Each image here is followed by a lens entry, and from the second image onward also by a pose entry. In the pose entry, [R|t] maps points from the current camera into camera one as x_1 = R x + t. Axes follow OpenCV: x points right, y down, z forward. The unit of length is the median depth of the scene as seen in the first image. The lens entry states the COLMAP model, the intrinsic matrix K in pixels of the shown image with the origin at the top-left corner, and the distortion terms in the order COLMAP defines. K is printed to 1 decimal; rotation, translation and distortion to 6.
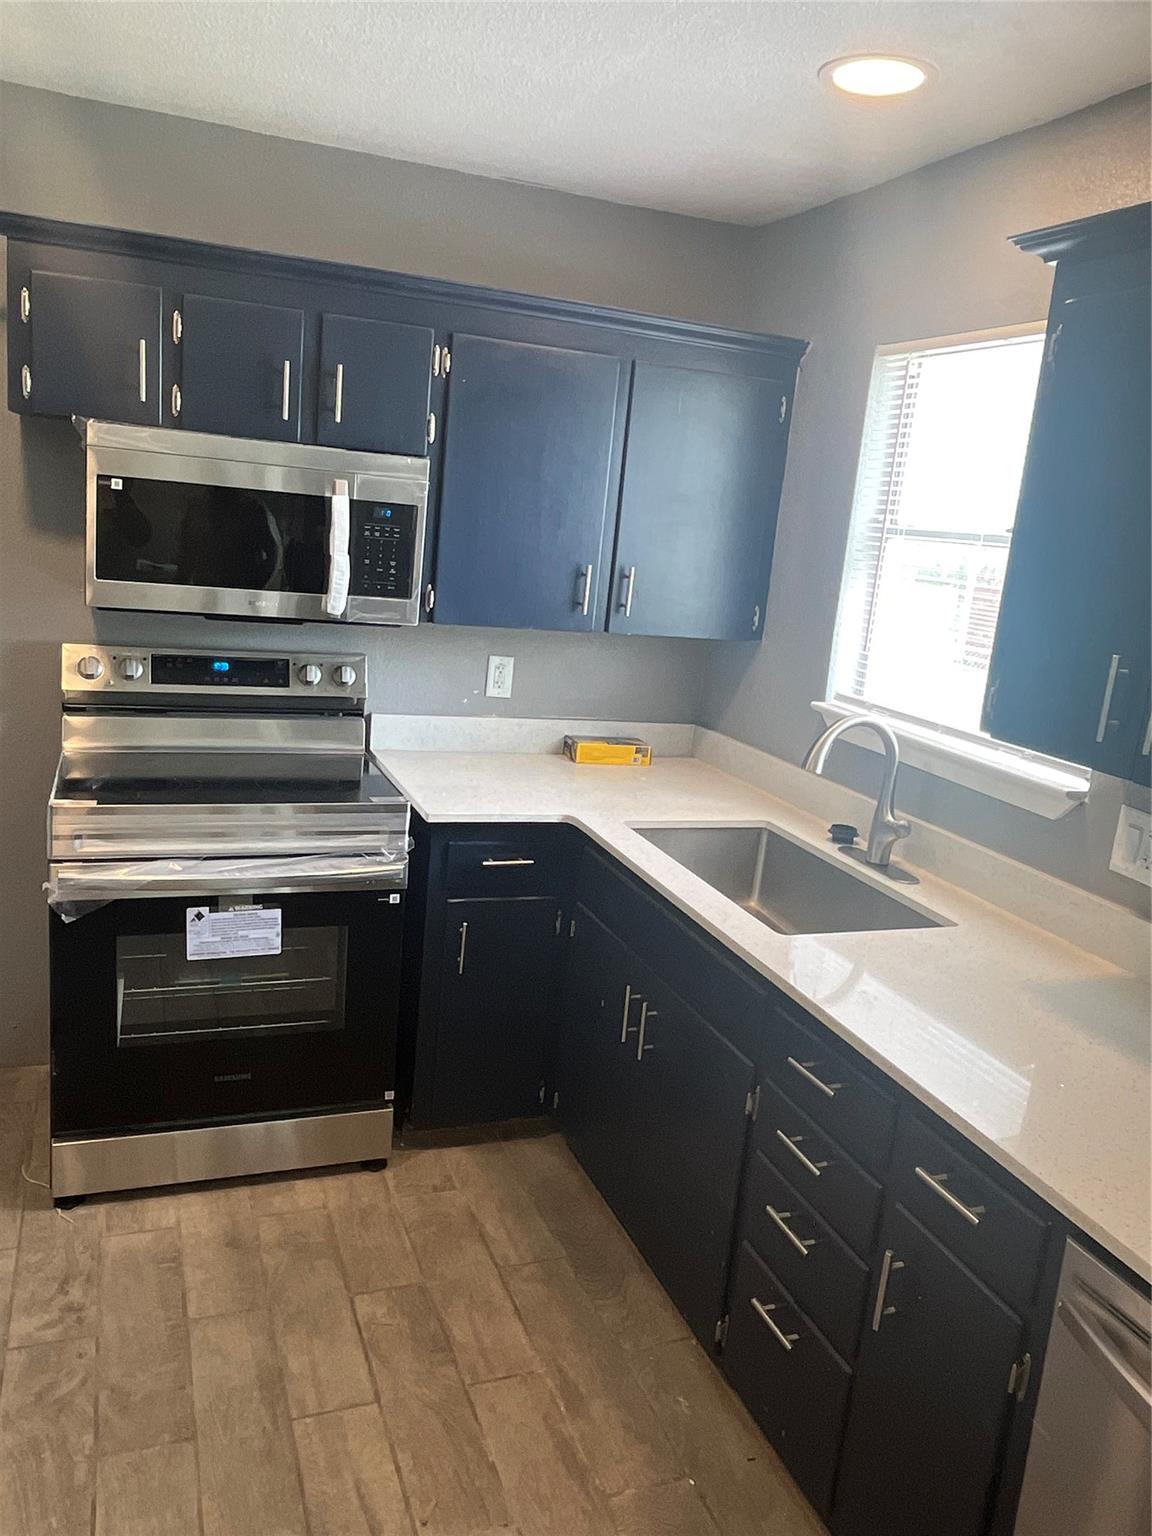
lens RADIAL K [[1145.6, 0, 576.0], [0, 1145.6, 768.0], [0, 0, 1]] dist [-0.015329, -0.002279]
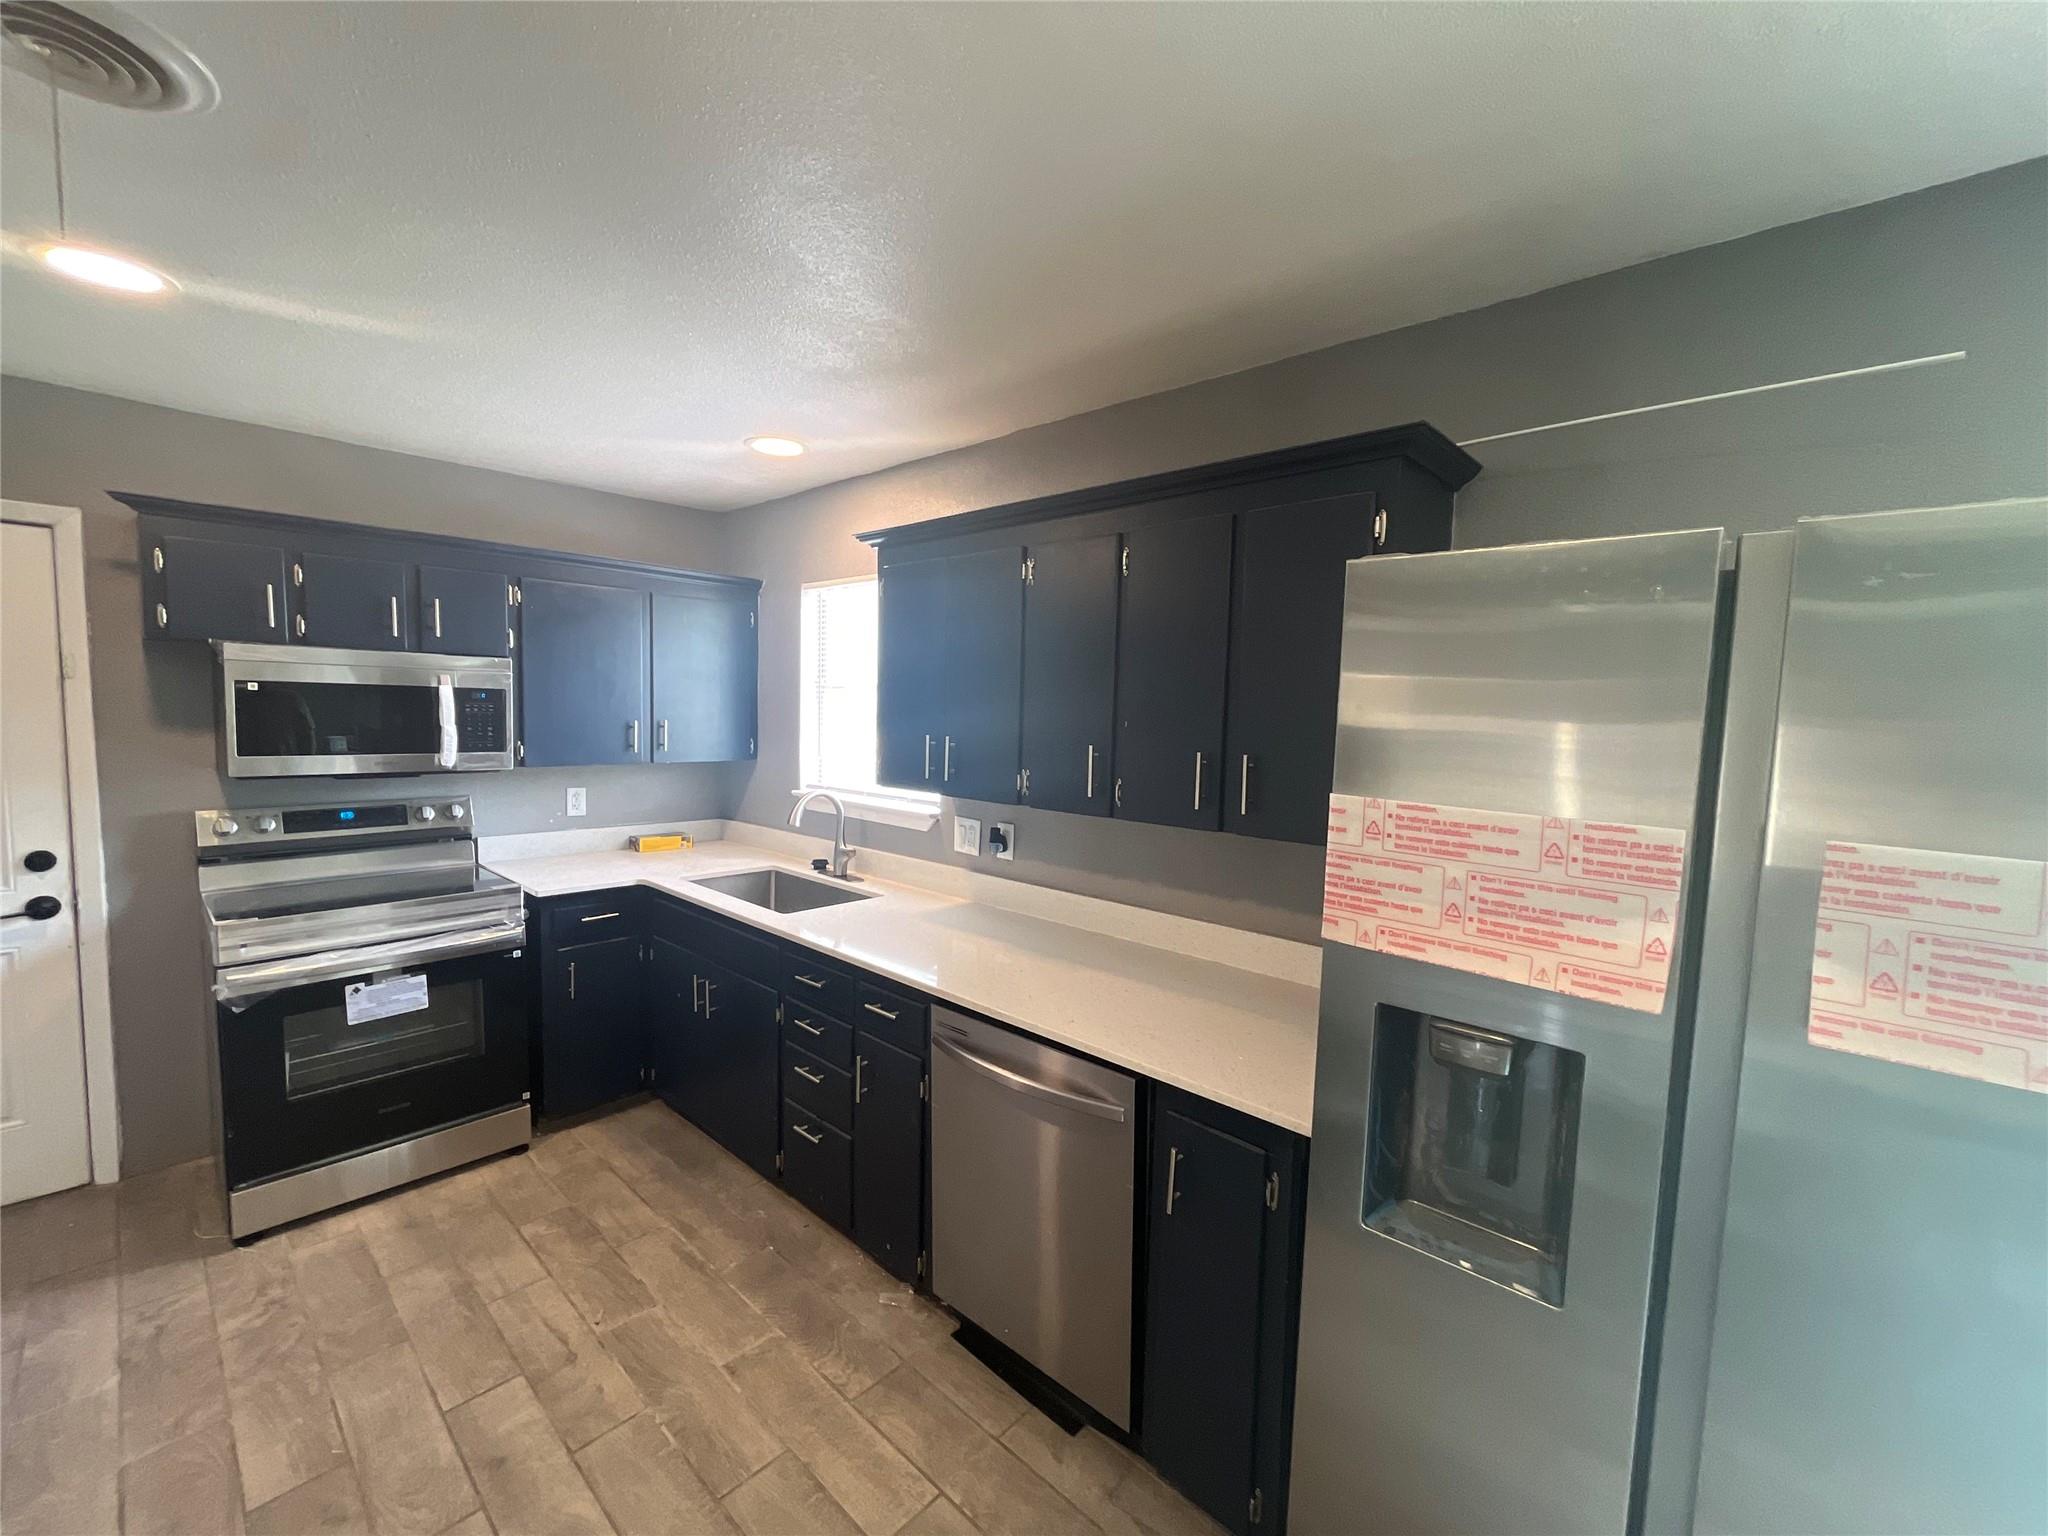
lens RADIAL K [[829.4, 0, 1024.0], [0, 829.4, 768.0], [0, 0, 1]] dist [-0.009501, 0.000411]
pose [[0.892368, -0.102911, 0.439419, -0.020751], [0.153925, 0.984676, -0.081982, 0.068280], [-0.424249, 0.140796, 0.894533, -0.252177]]
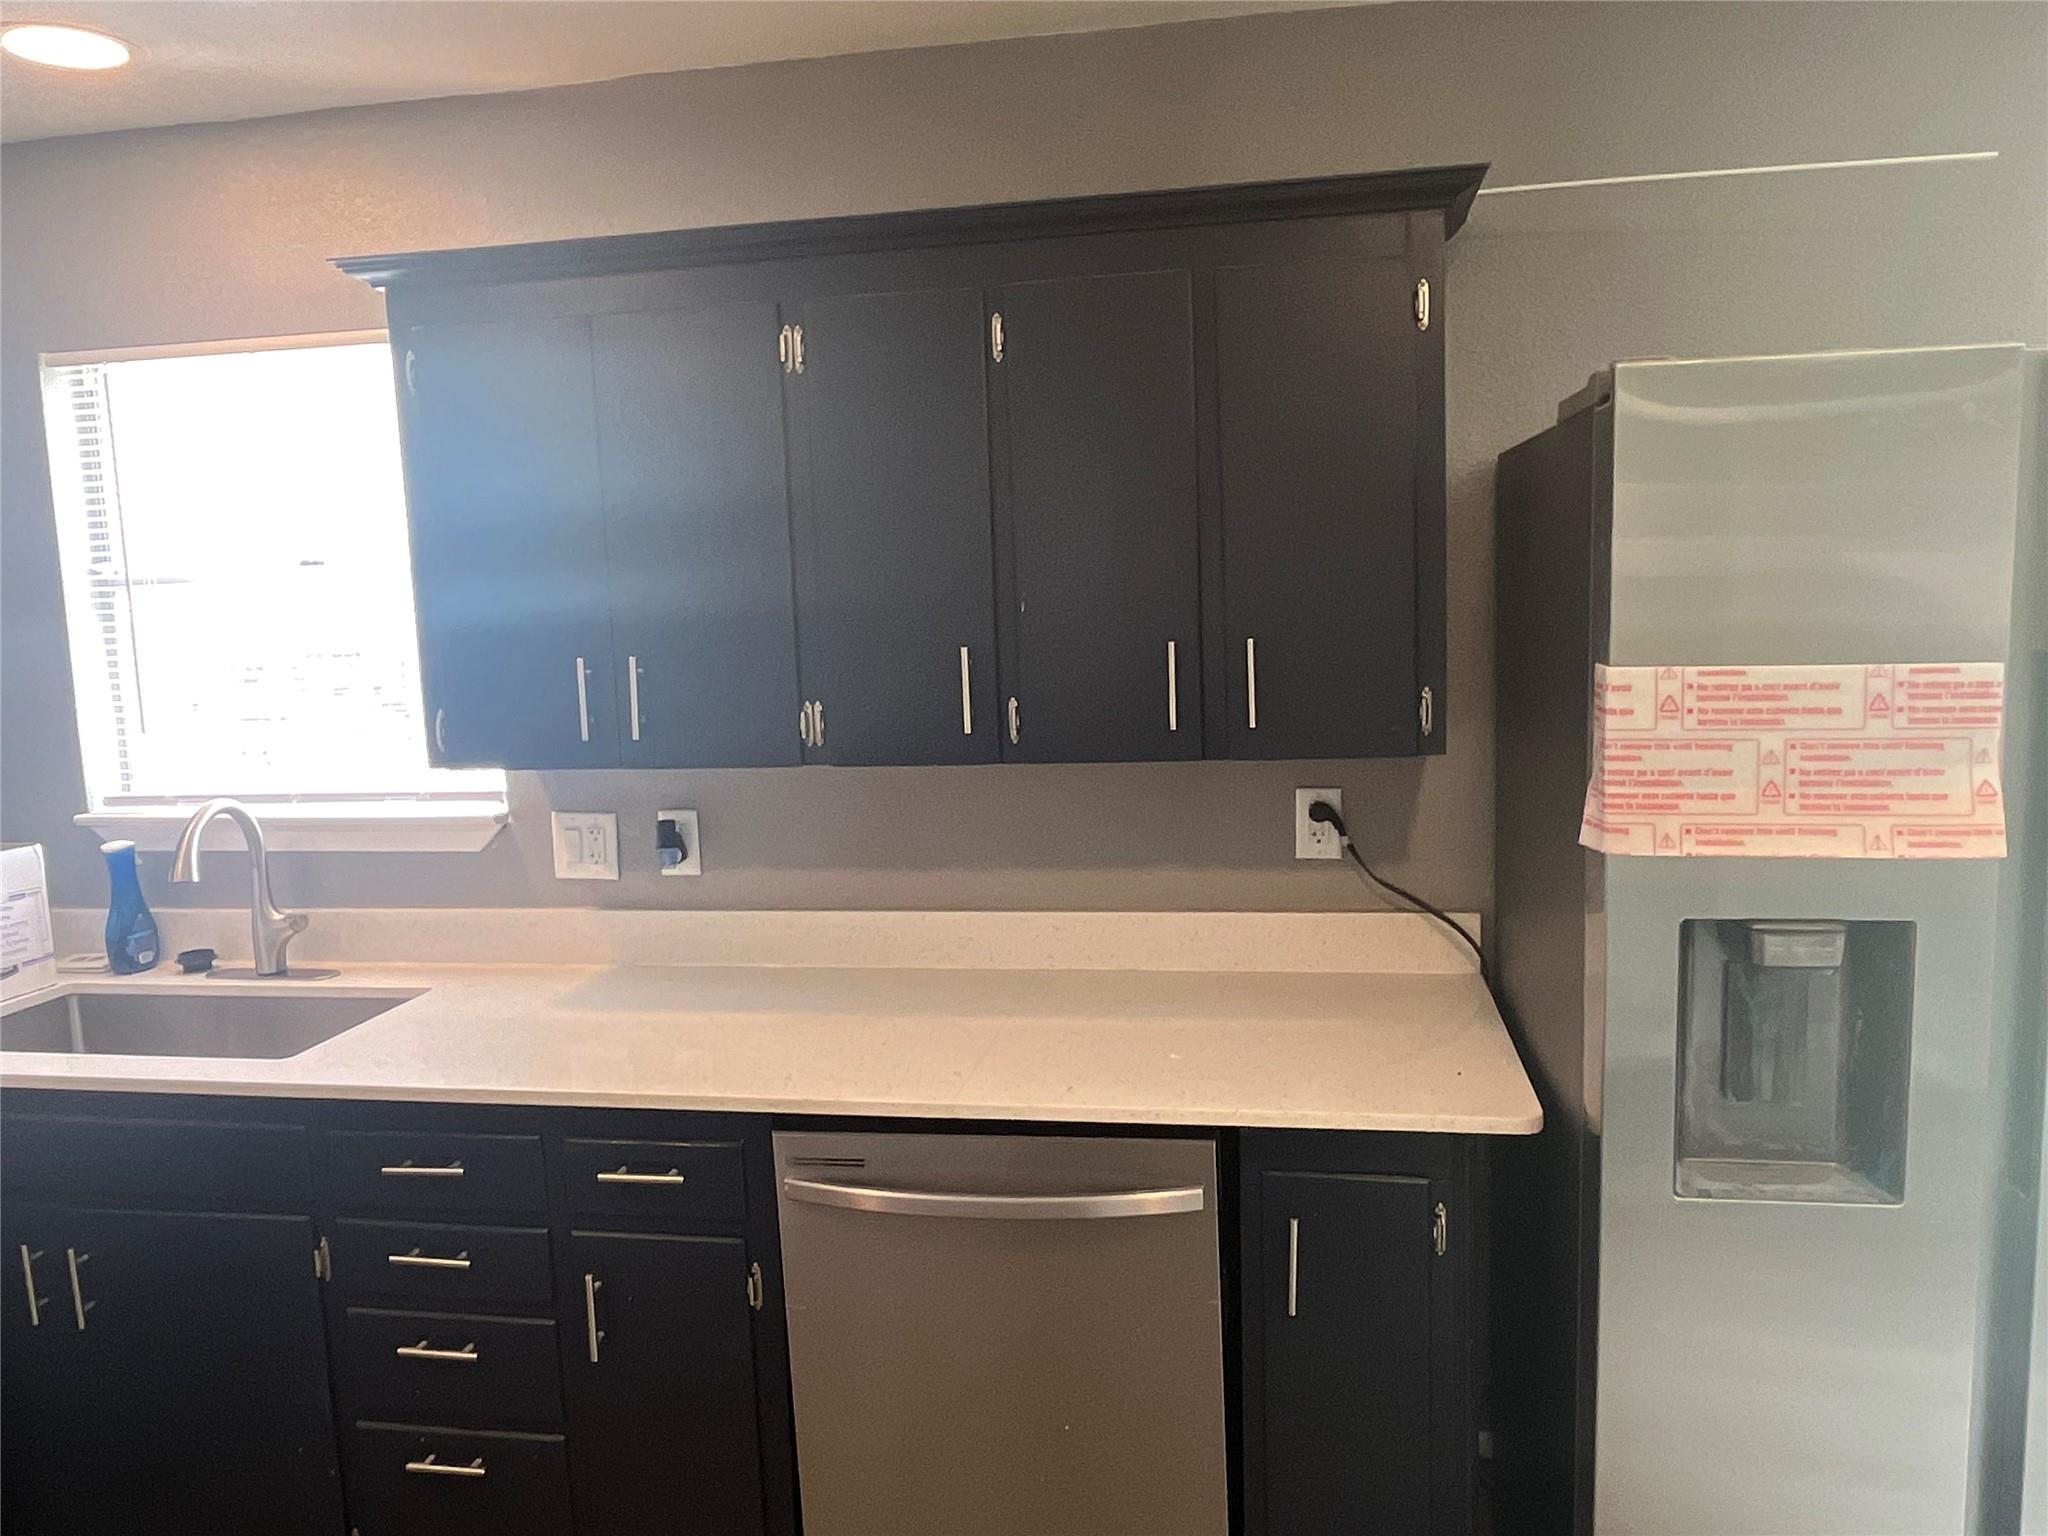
lens RADIAL K [[1527.5, 0, 1024.0], [0, 1527.5, 768.0], [0, 0, 1]] dist [-0.015329, -0.002279]
pose [[0.518879, -0.218312, 0.826501, -0.328680], [0.268786, 0.959469, 0.084690, -0.005830], [-0.811491, 0.178208, 0.556528, -0.075504]]
